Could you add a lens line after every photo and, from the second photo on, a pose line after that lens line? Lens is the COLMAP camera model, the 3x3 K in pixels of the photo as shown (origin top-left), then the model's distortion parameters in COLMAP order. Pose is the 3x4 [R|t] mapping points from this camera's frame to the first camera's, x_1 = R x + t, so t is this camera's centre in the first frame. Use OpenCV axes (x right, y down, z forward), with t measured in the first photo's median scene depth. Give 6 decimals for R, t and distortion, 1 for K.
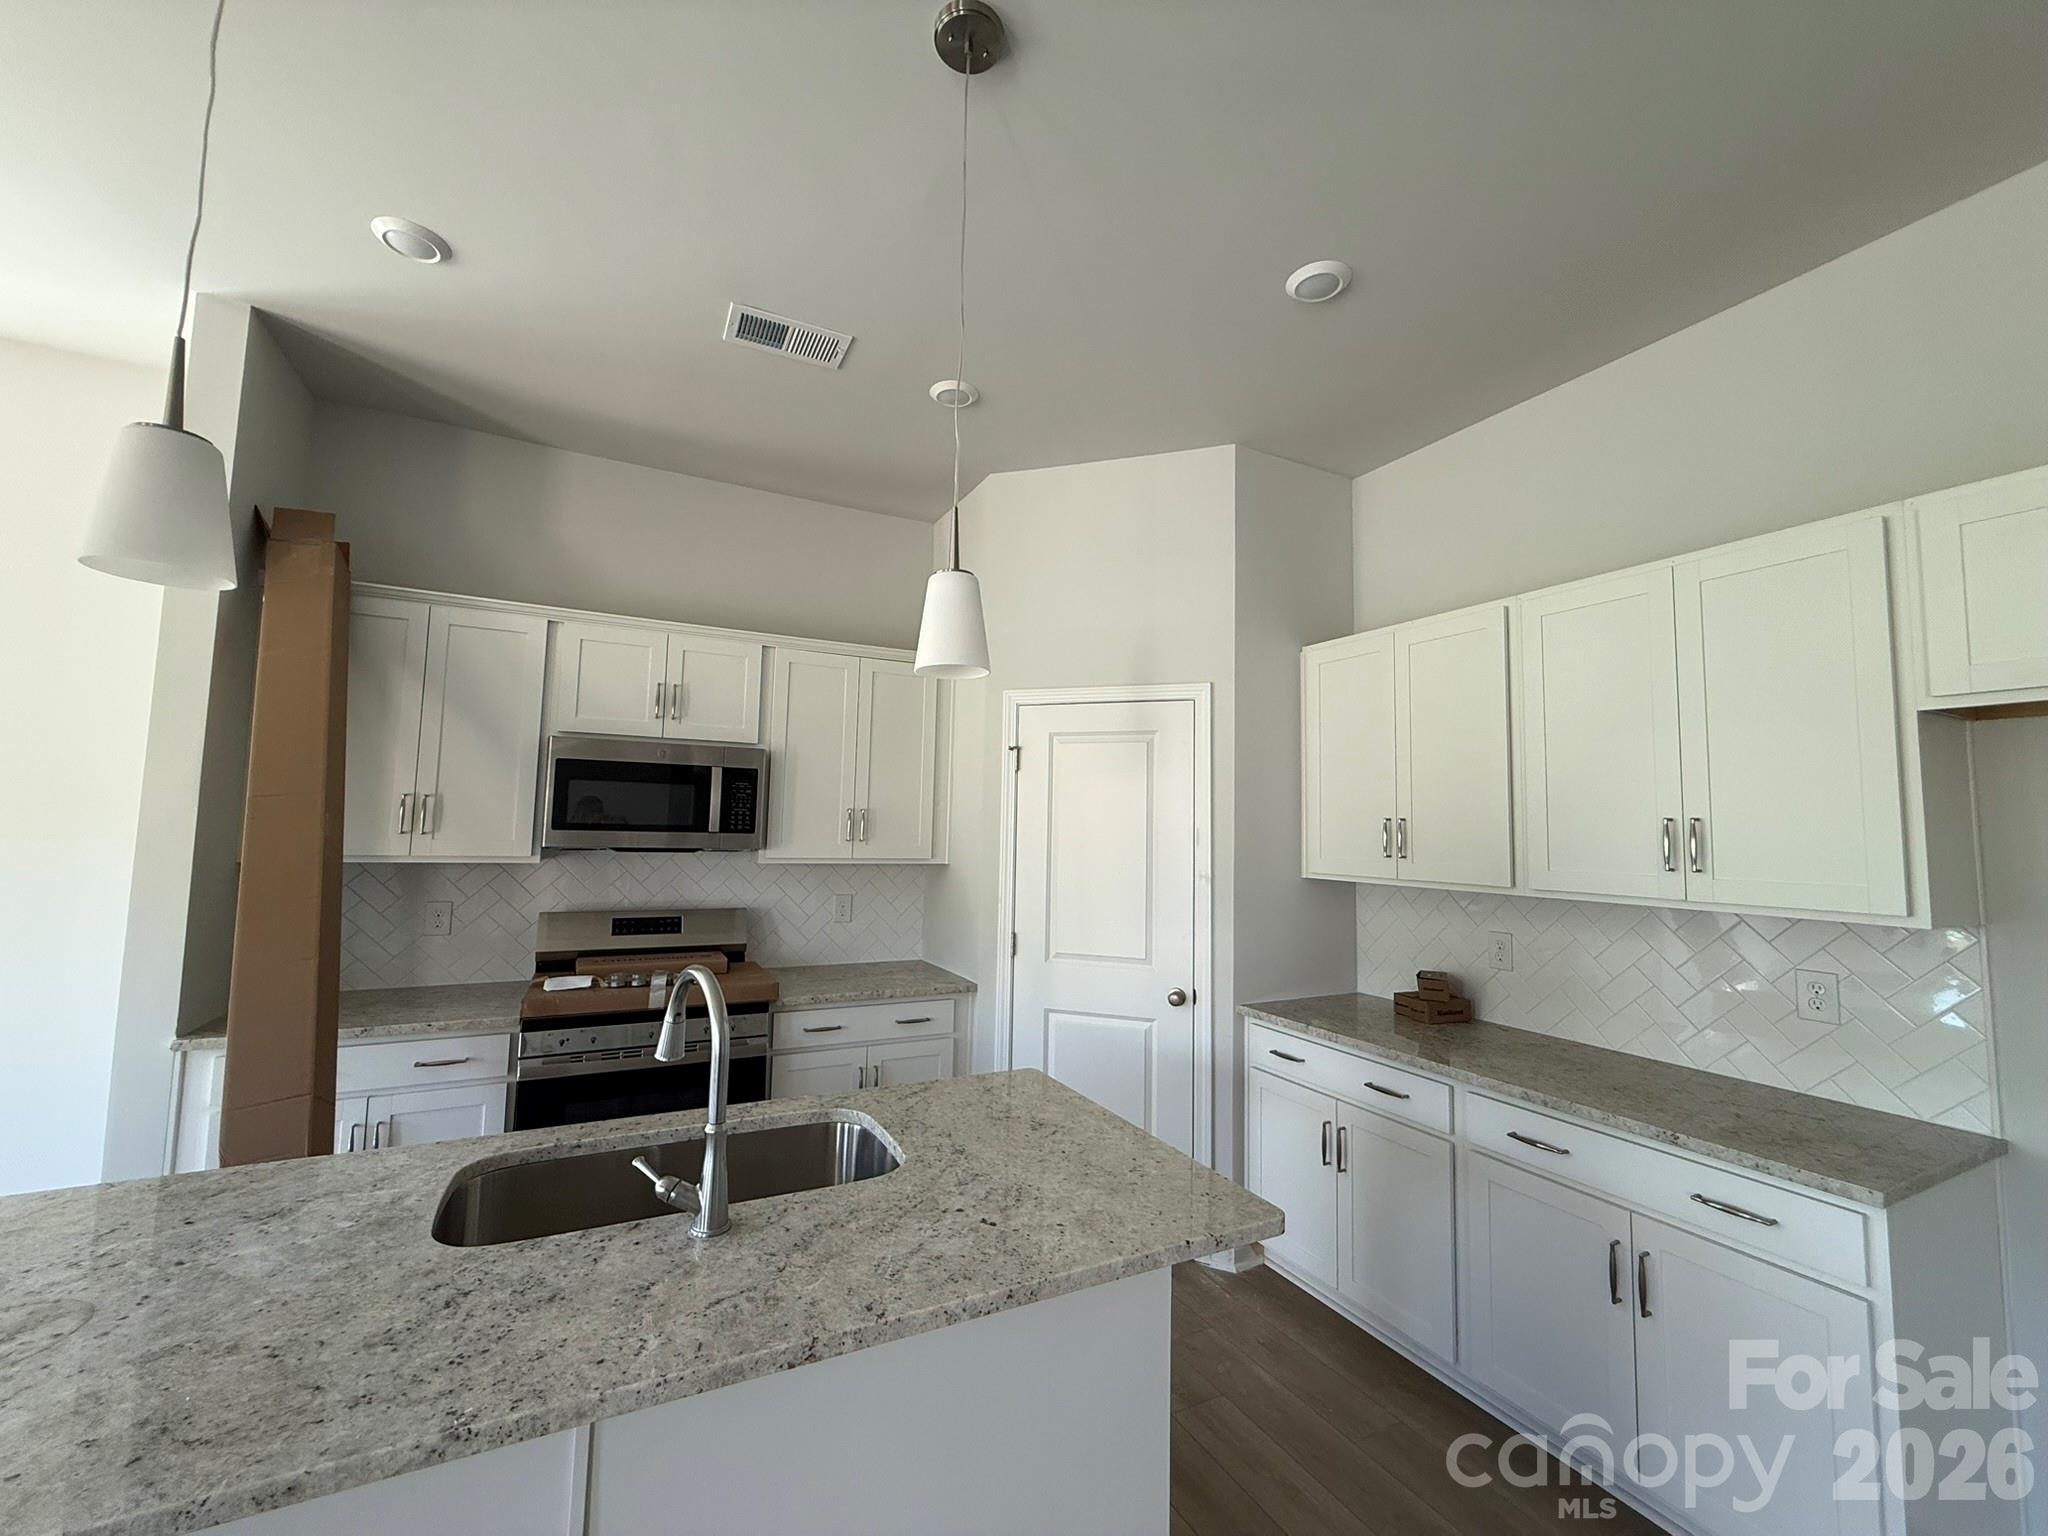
lens RADIAL K [[826.3, 0, 1035.1], [0, 826.3, 761.0], [0, 0, 1]] dist [0.002733, 0.000383]
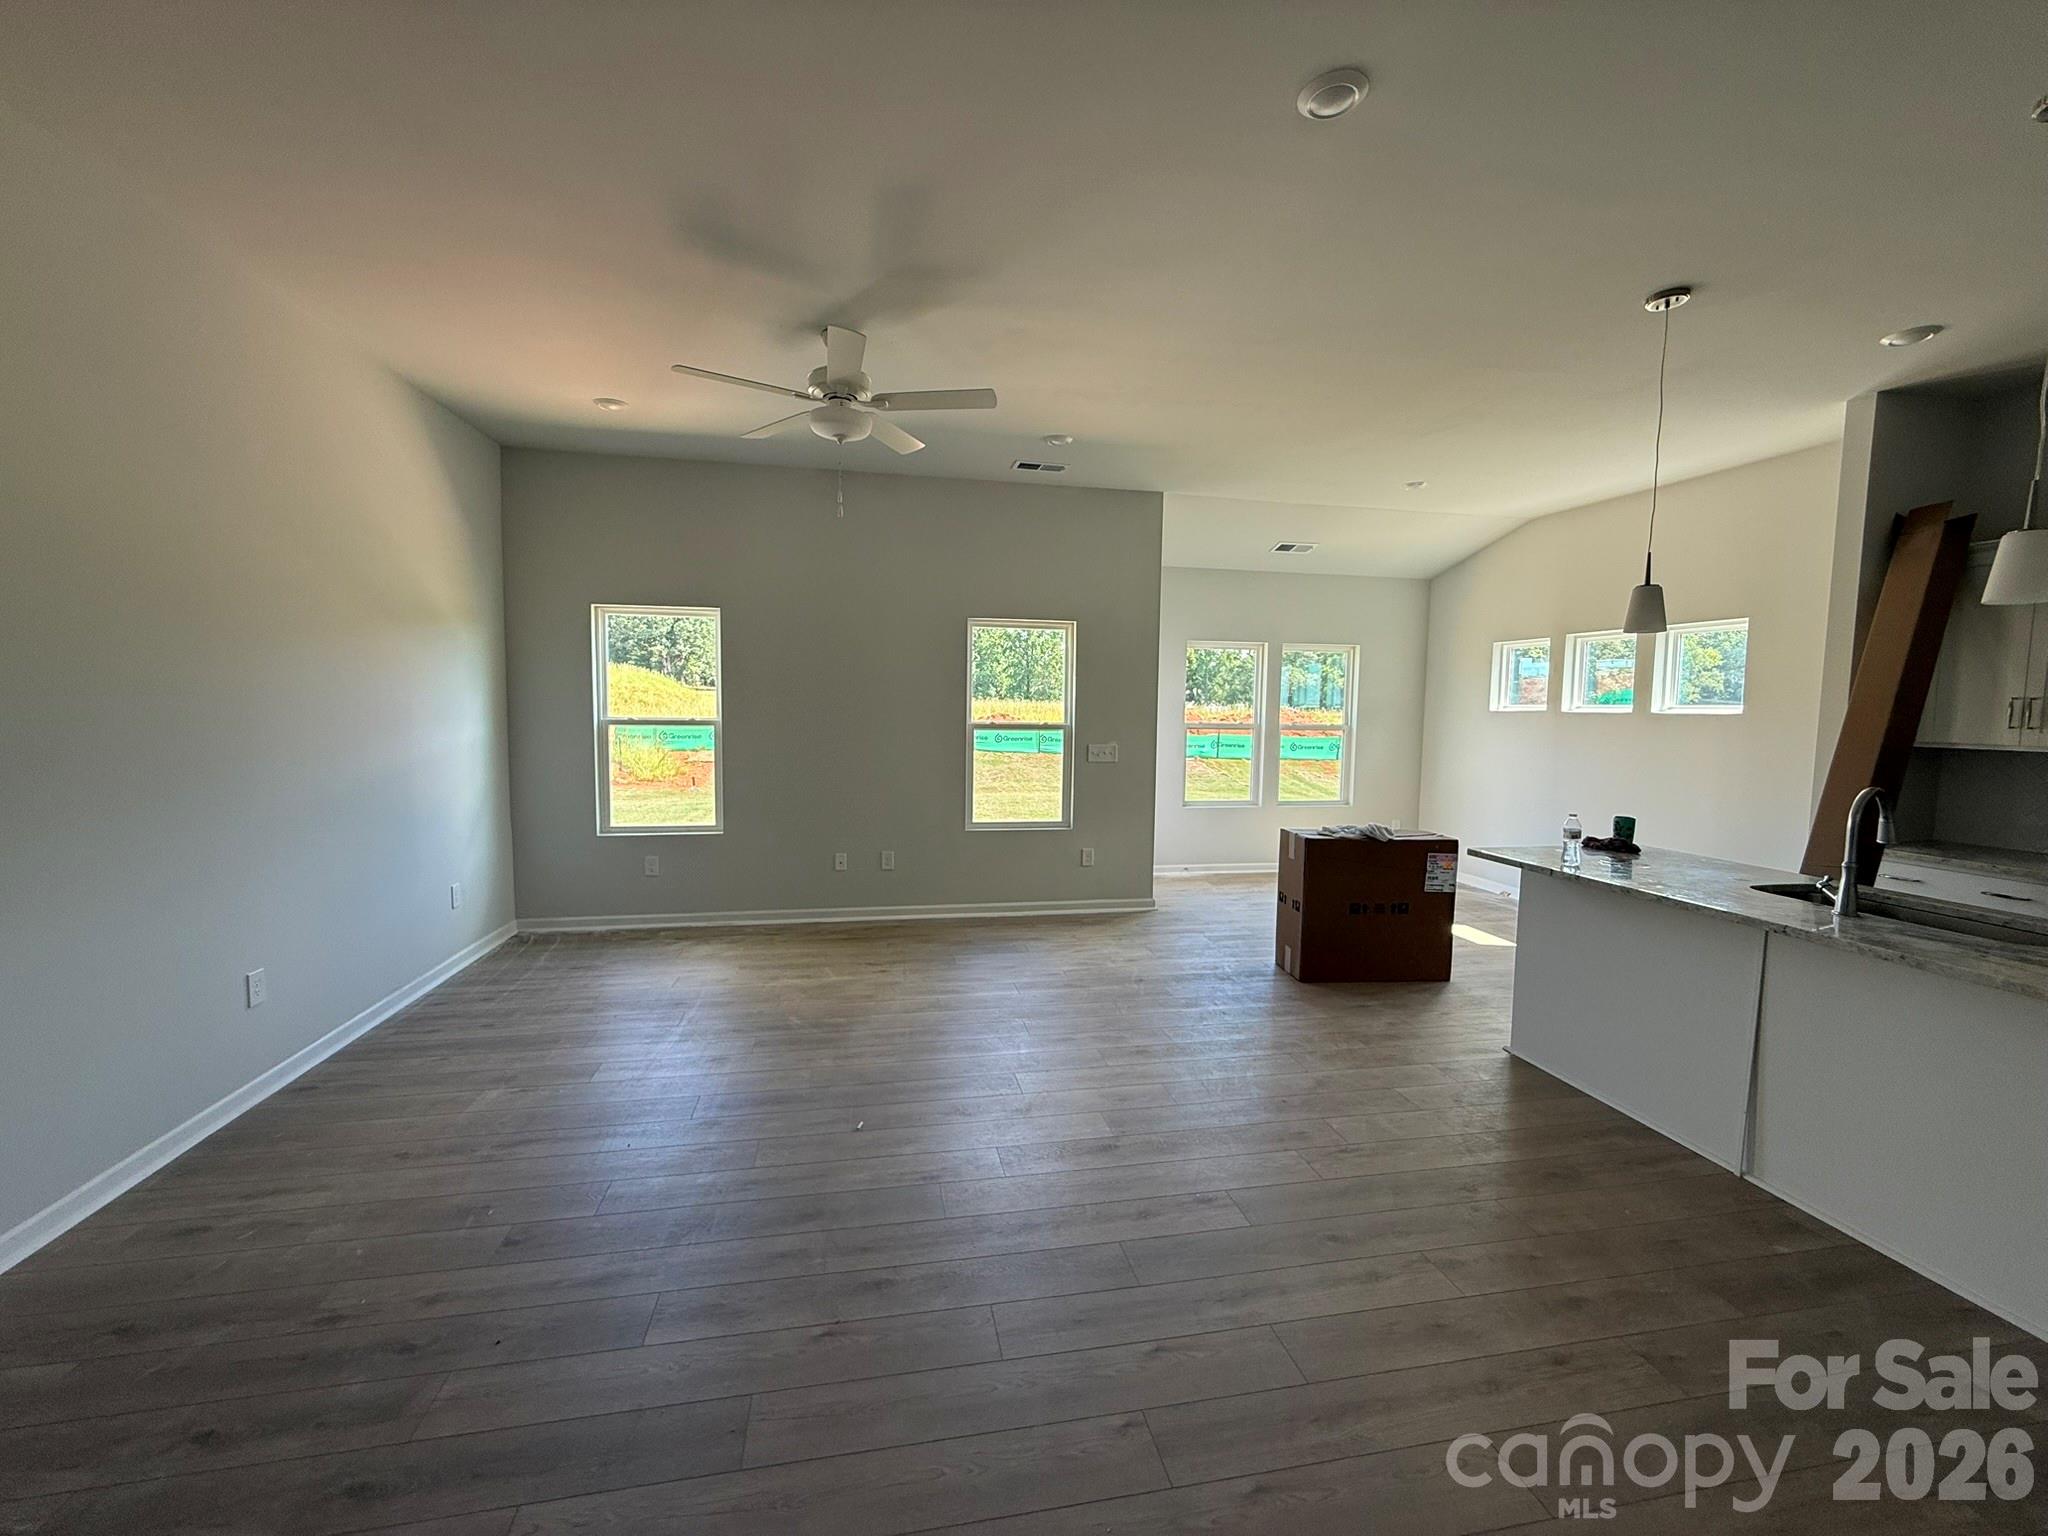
lens RADIAL K [[826.3, 0, 1018.8], [0, 826.3, 769.9], [0, 0, 1]] dist [0.002733, 0.000383]
pose [[-0.280234, 0.052528, -0.958494, 0.889046], [0.055776, 0.997706, 0.038370, 0.014596], [0.958310, -0.042709, -0.282521, -0.130904]]
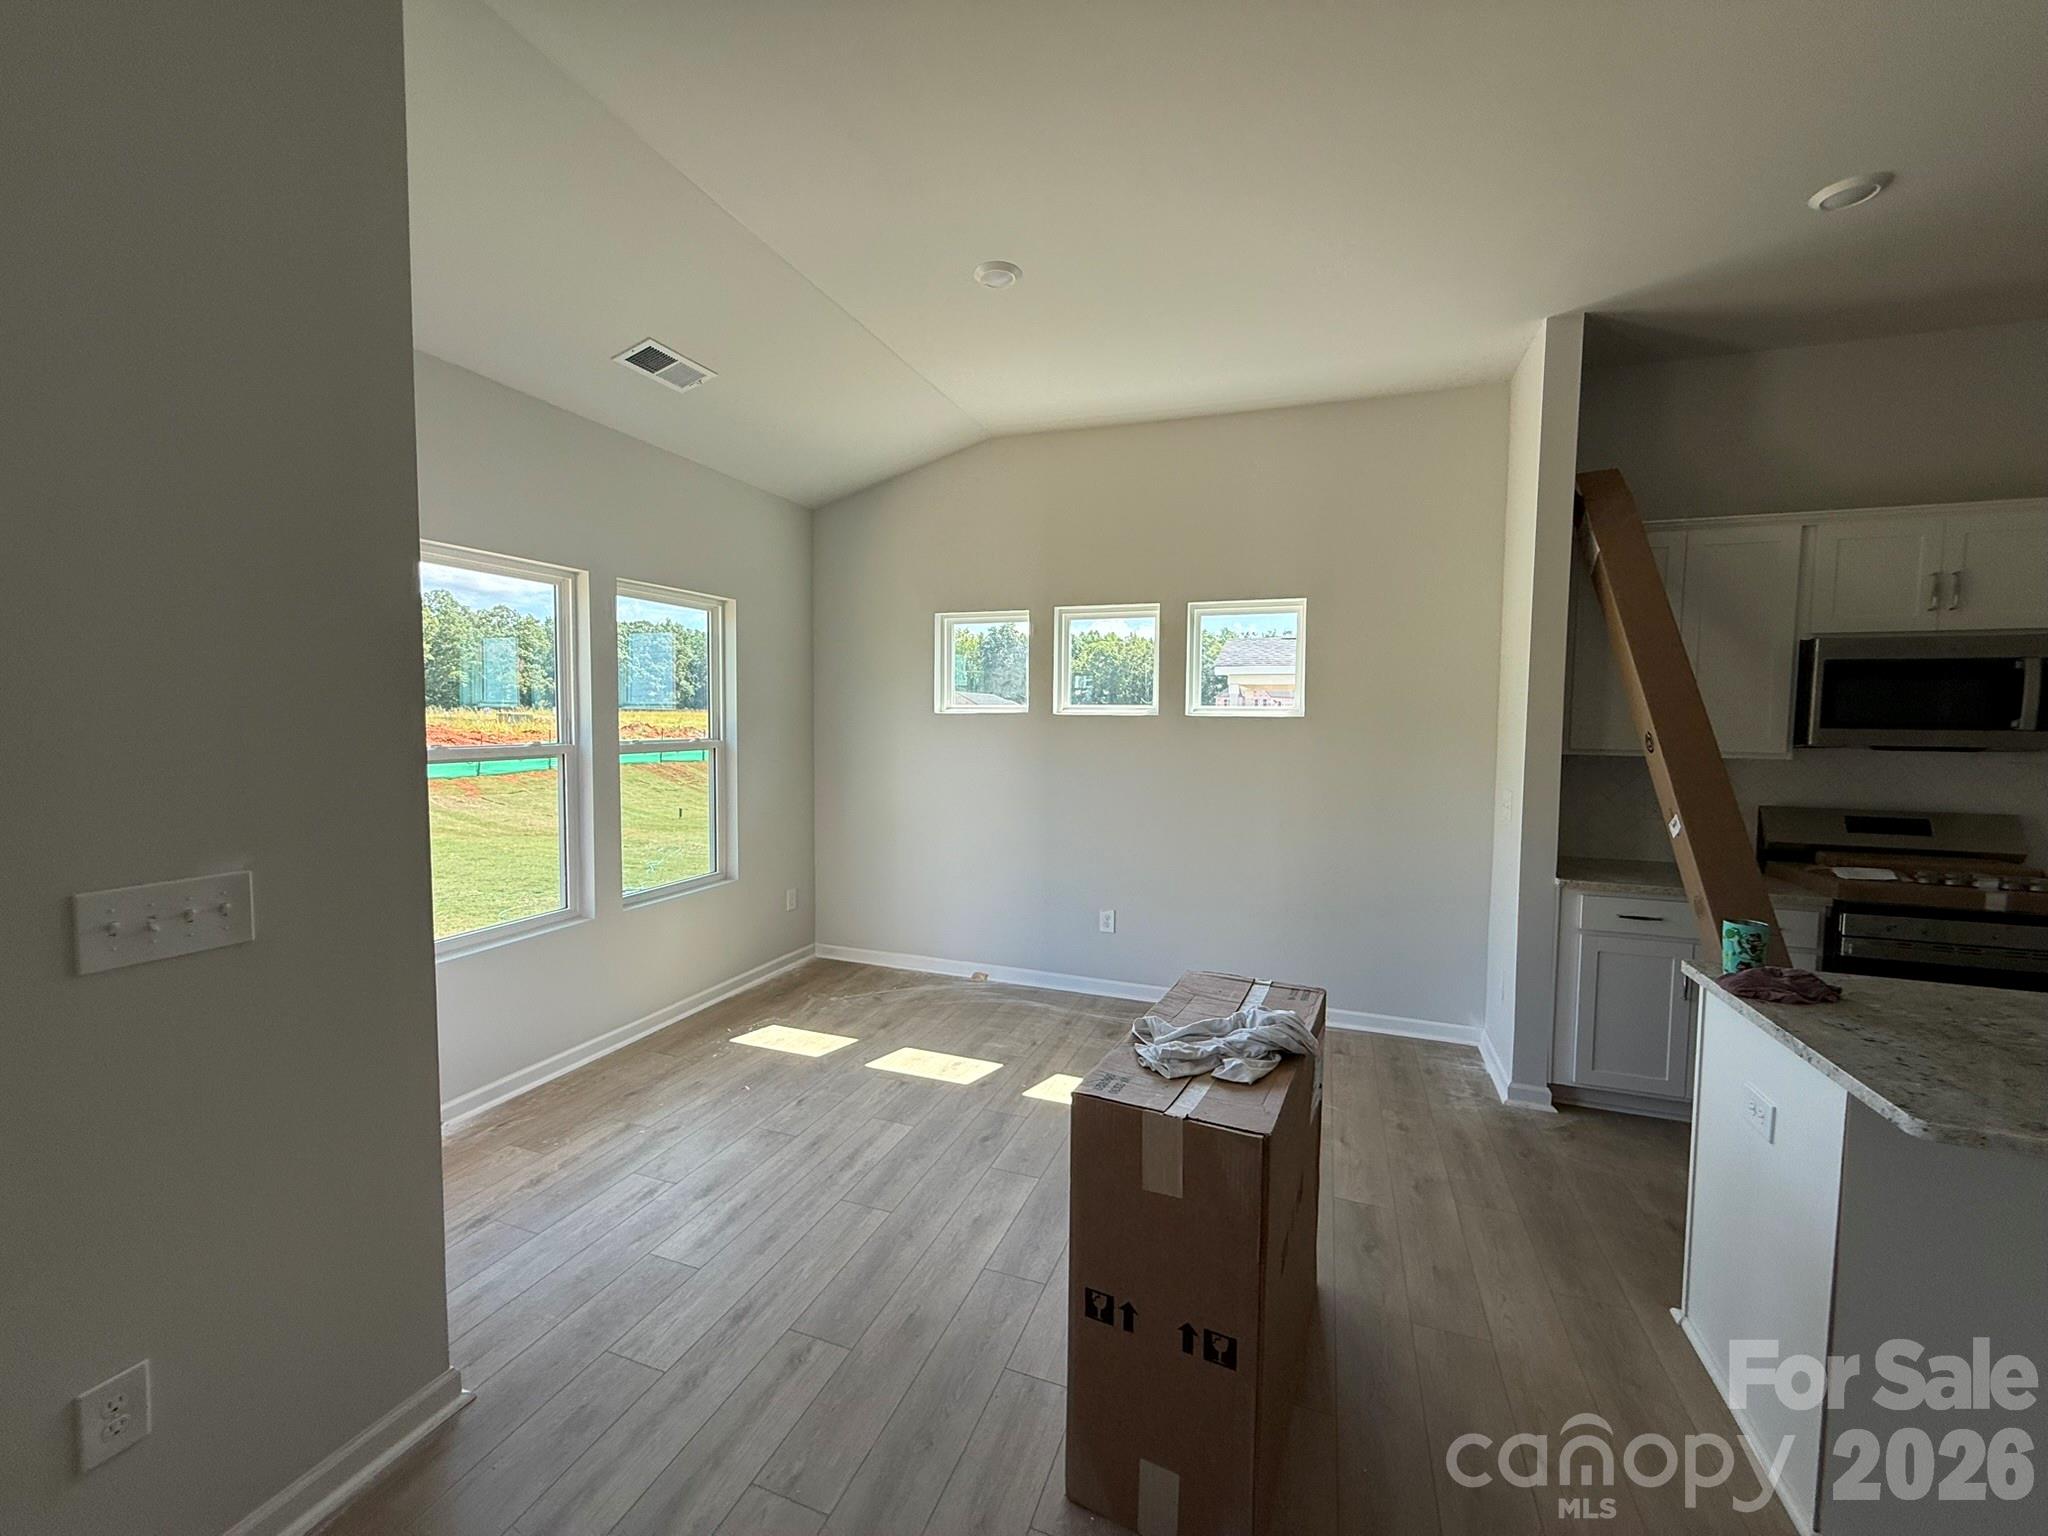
lens RADIAL K [[826.3, 0, 1022.6], [0, 826.3, 765.3], [0, 0, 1]] dist [0.002733, 0.000383]
pose [[0.665733, 0.033072, -0.745457, -0.469120], [0.062185, 0.993083, 0.099592, -0.037740], [0.743595, -0.112658, 0.659071, -0.448079]]
